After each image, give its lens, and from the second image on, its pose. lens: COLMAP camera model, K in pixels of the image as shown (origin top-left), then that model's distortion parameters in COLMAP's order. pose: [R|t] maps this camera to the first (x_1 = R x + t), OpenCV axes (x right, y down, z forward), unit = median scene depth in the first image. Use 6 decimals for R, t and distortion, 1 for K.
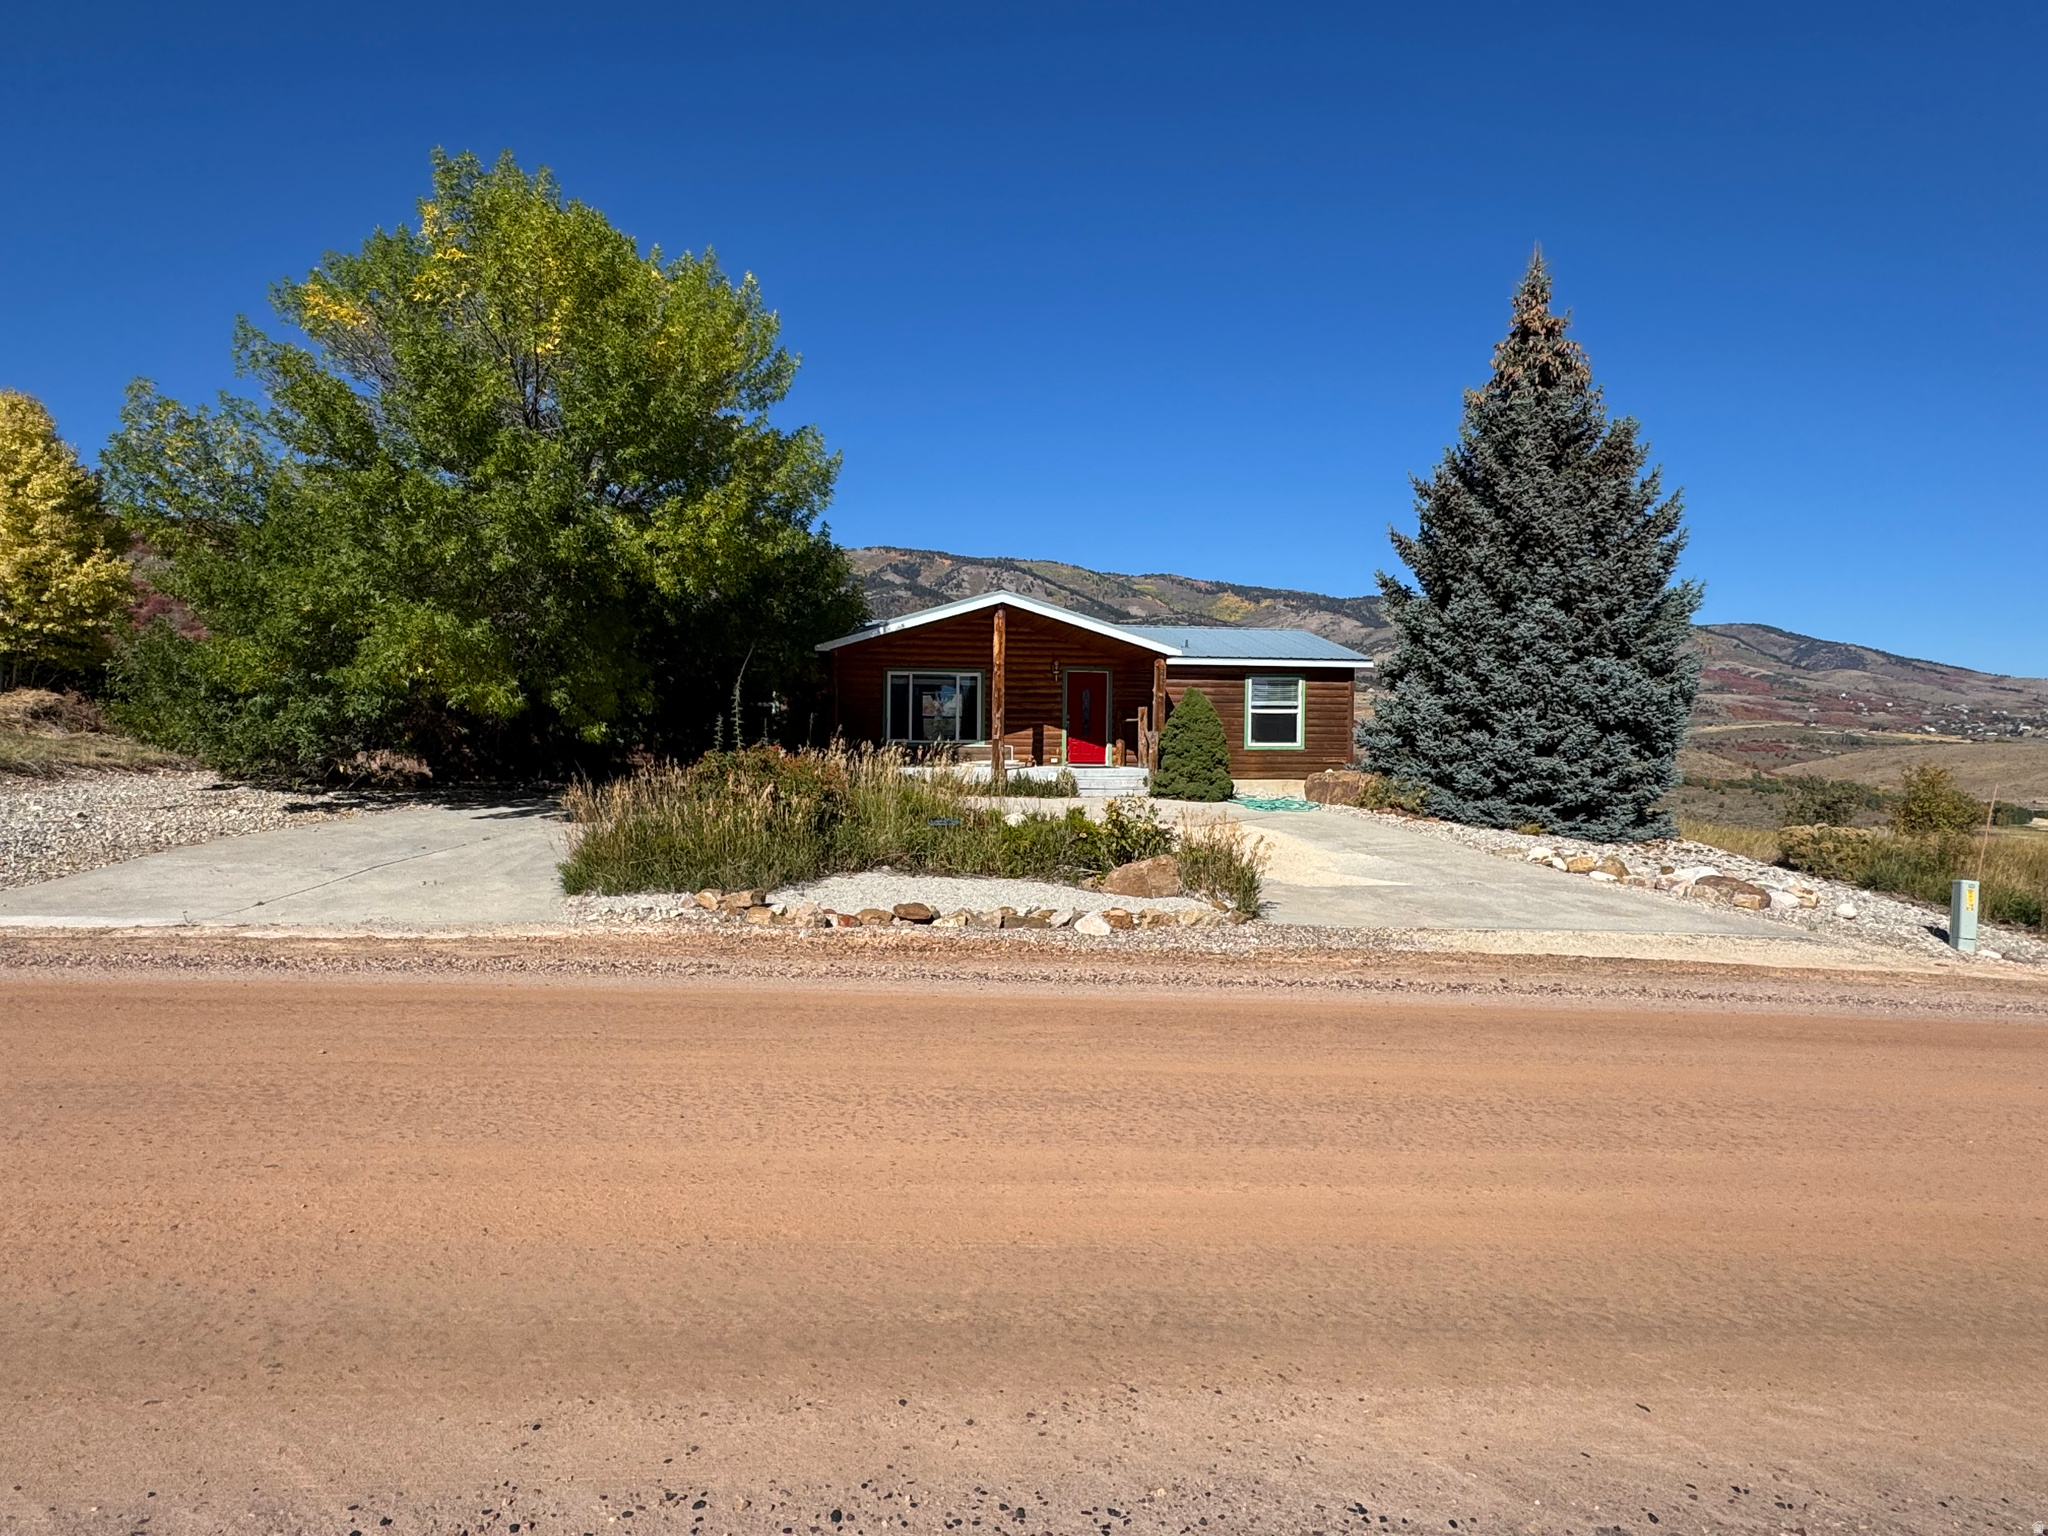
lens RADIAL K [[1250.0, 0, 1020.2], [0, 1250.0, 755.5], [0, 0, 1]] dist [-0.007441, 0.003382]
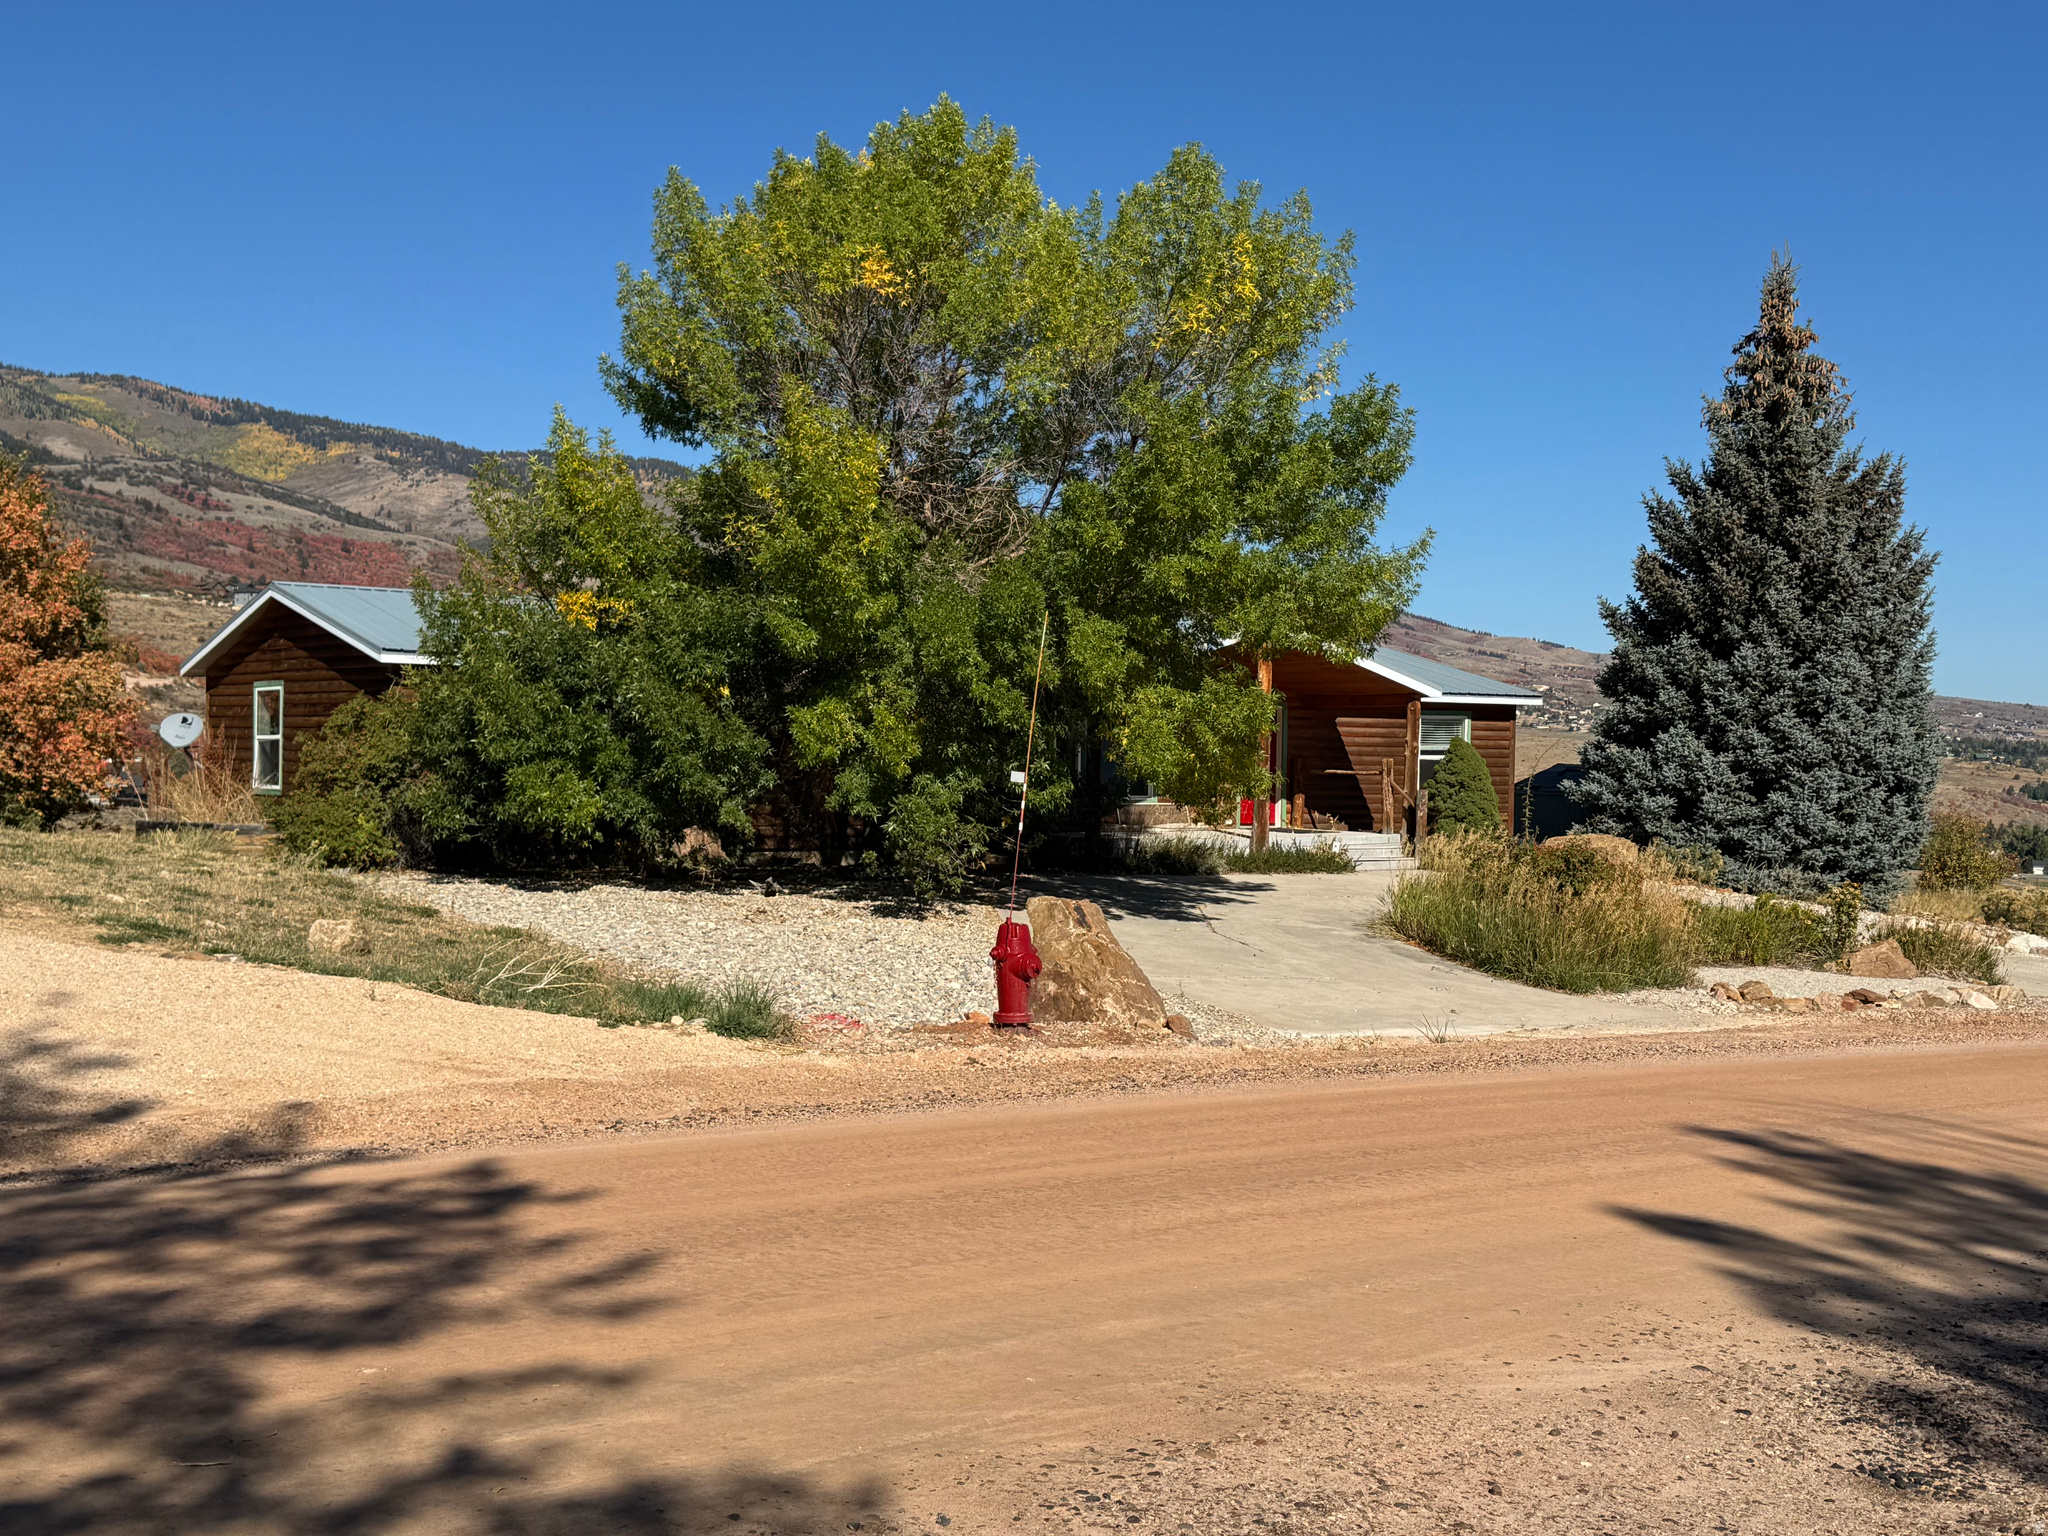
lens RADIAL K [[2374.5, 0, 1021.6], [0, 2374.5, 777.0], [0, 0, 1]] dist [0.109565, 0.000000]
pose [[0.885569, -0.000676, 0.464507, -0.908004], [-0.005224, 0.999921, 0.011416, -0.046909], [-0.464478, -0.012537, 0.885496, -0.287578]]
